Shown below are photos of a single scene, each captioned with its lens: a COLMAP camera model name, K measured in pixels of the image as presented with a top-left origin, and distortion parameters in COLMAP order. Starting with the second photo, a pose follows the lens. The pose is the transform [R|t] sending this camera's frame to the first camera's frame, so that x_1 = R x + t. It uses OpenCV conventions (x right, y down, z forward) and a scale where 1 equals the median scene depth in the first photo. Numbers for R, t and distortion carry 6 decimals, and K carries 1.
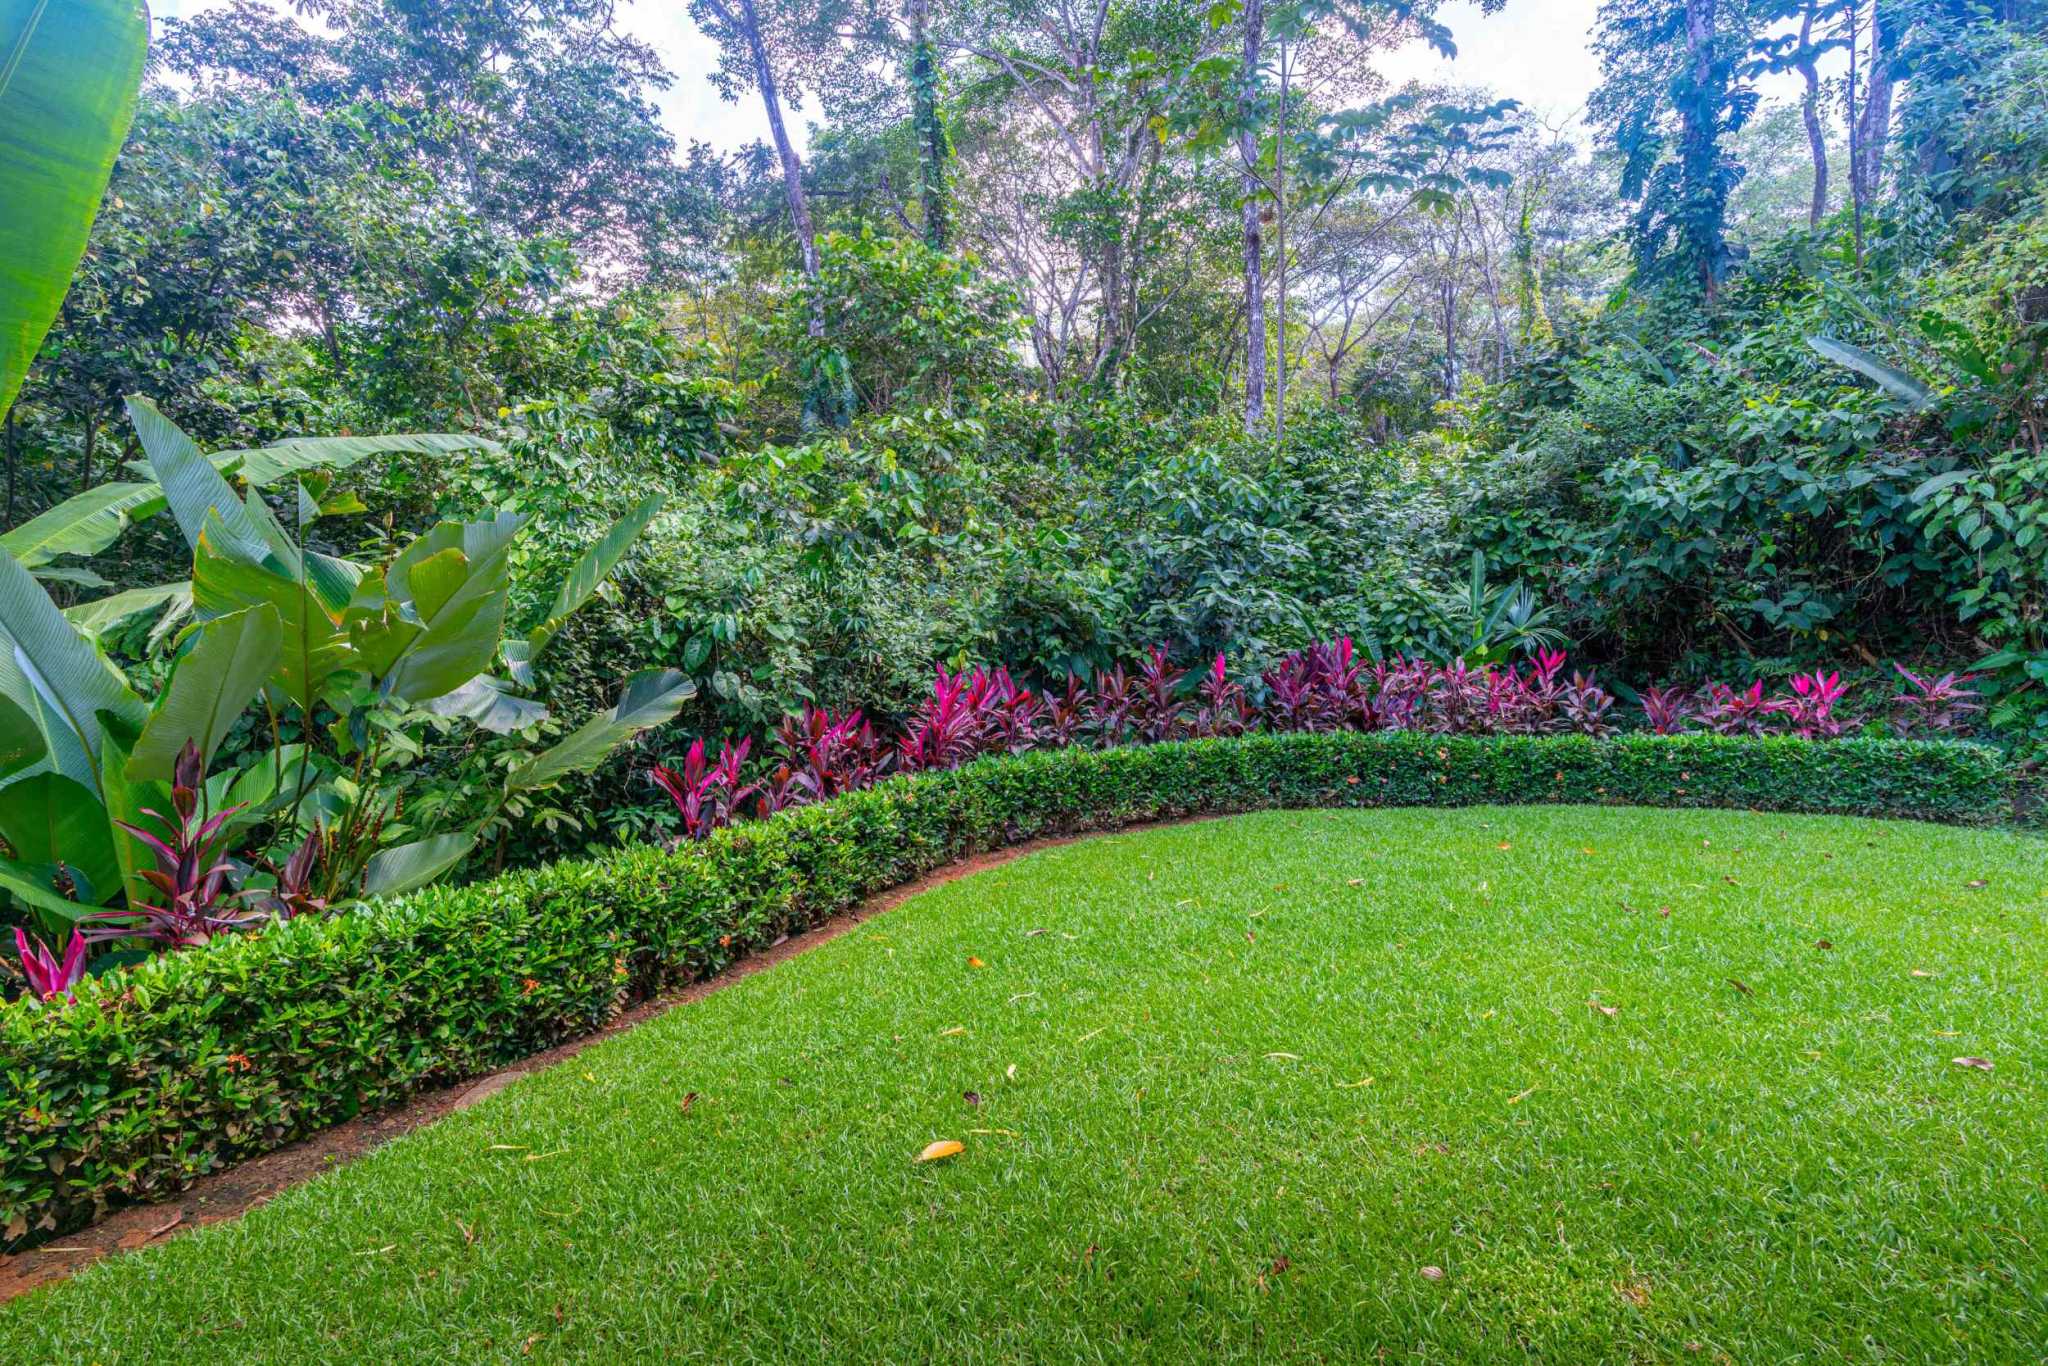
lens RADIAL K [[973.1, 0, 1004.6], [0, 973.1, 675.6], [0, 0, 1]] dist [0.003036, 0.000437]
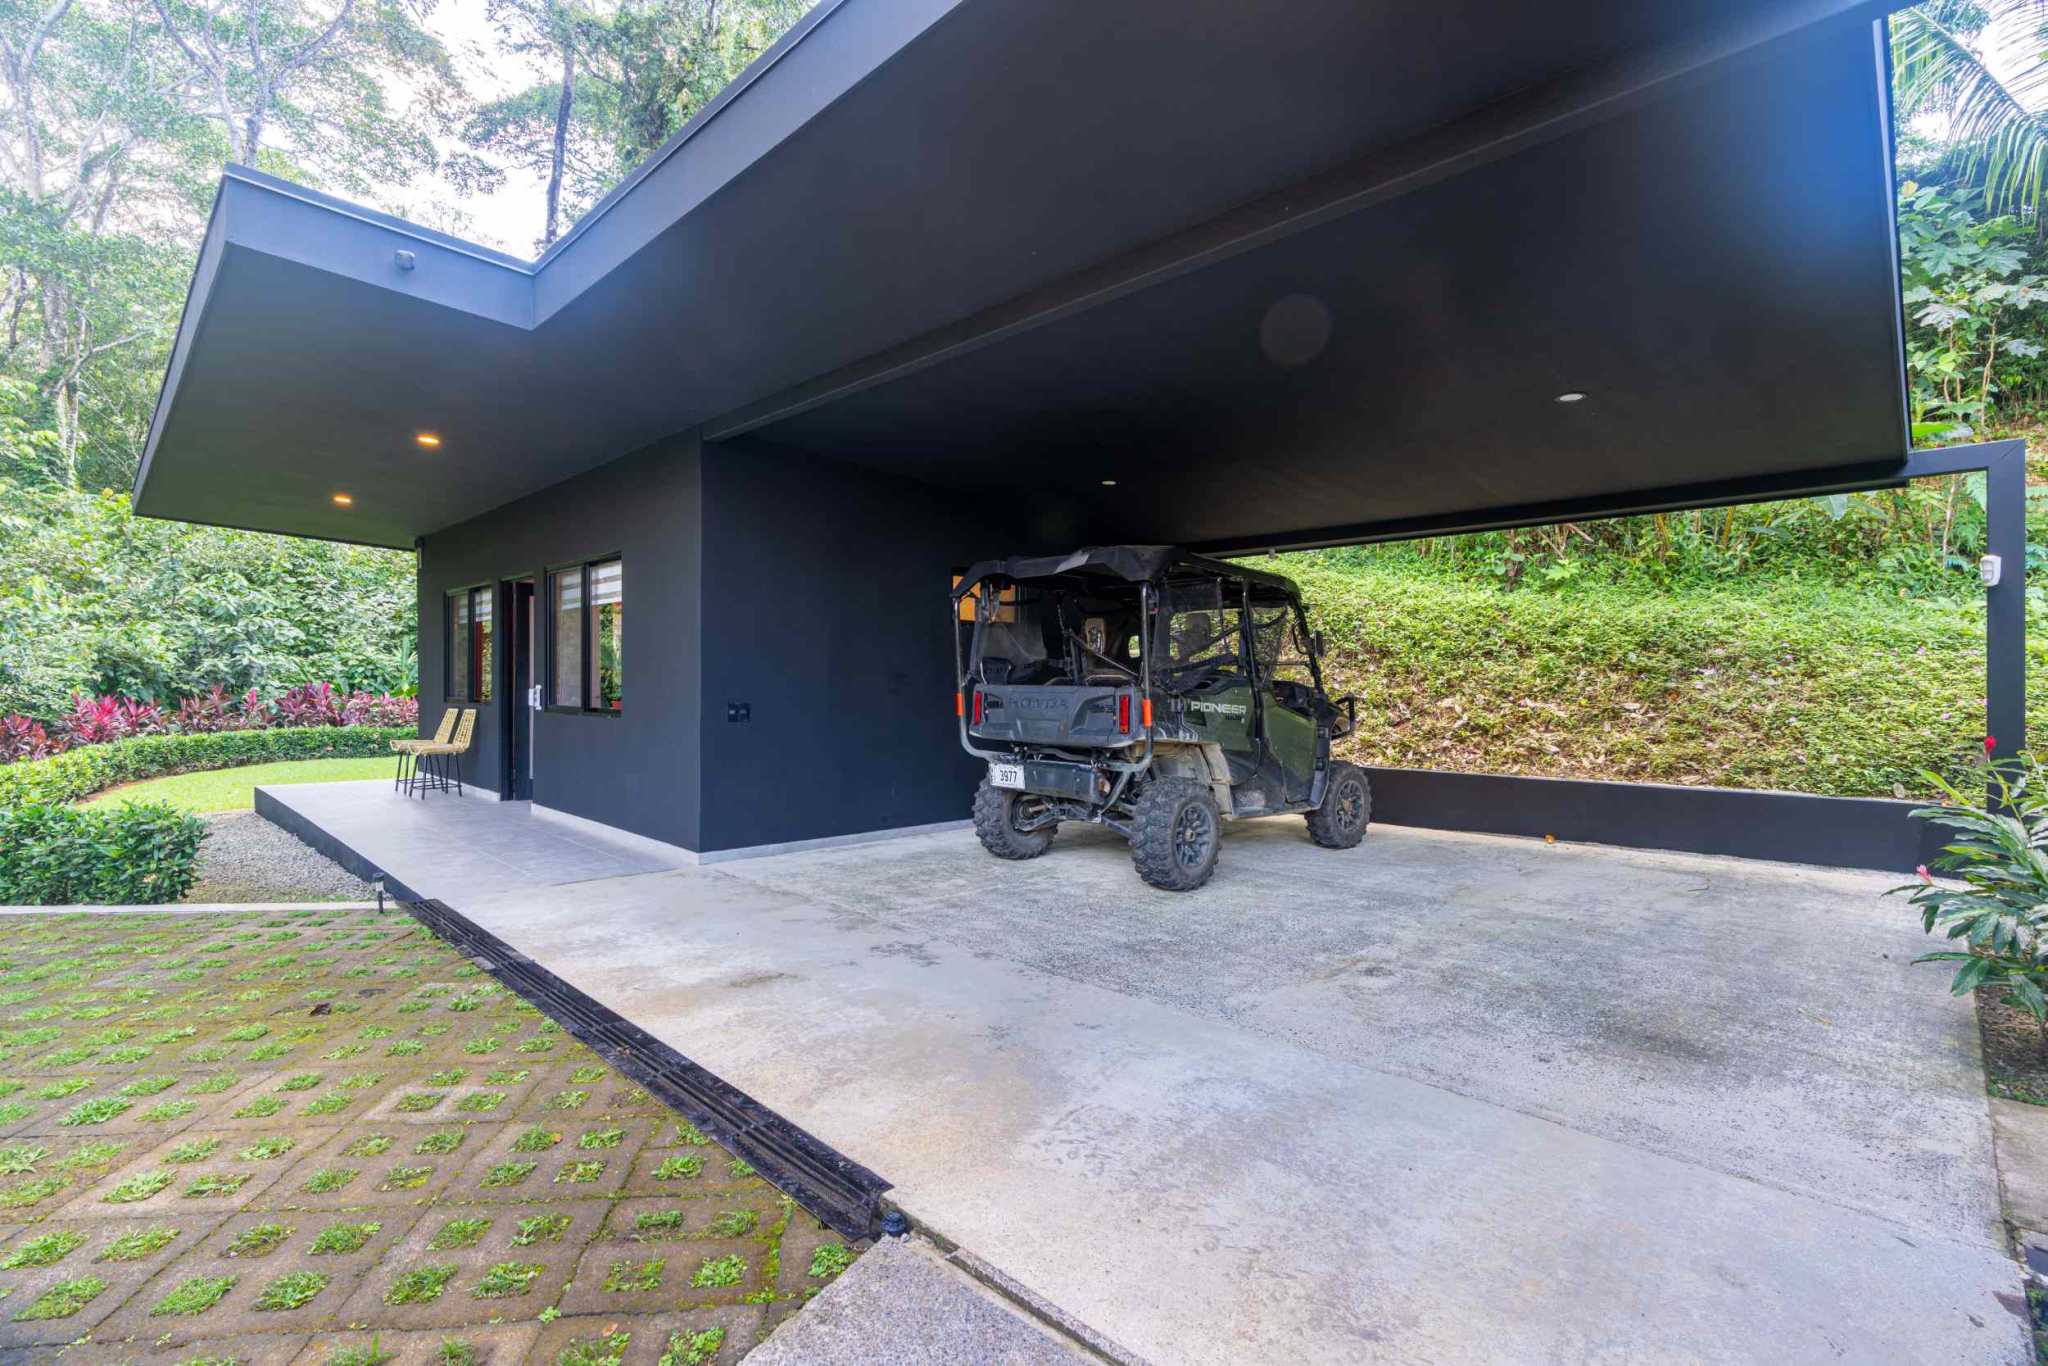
lens RADIAL K [[903.5, 0, 1015.3], [0, 903.5, 691.3], [0, 0, 1]] dist [-0.001109, 0.000081]
pose [[0.547260, 0.013575, 0.836853, -0.448069], [-0.010546, 0.999901, -0.009323, -0.016136], [-0.836896, -0.003724, 0.547349, -1.258761]]
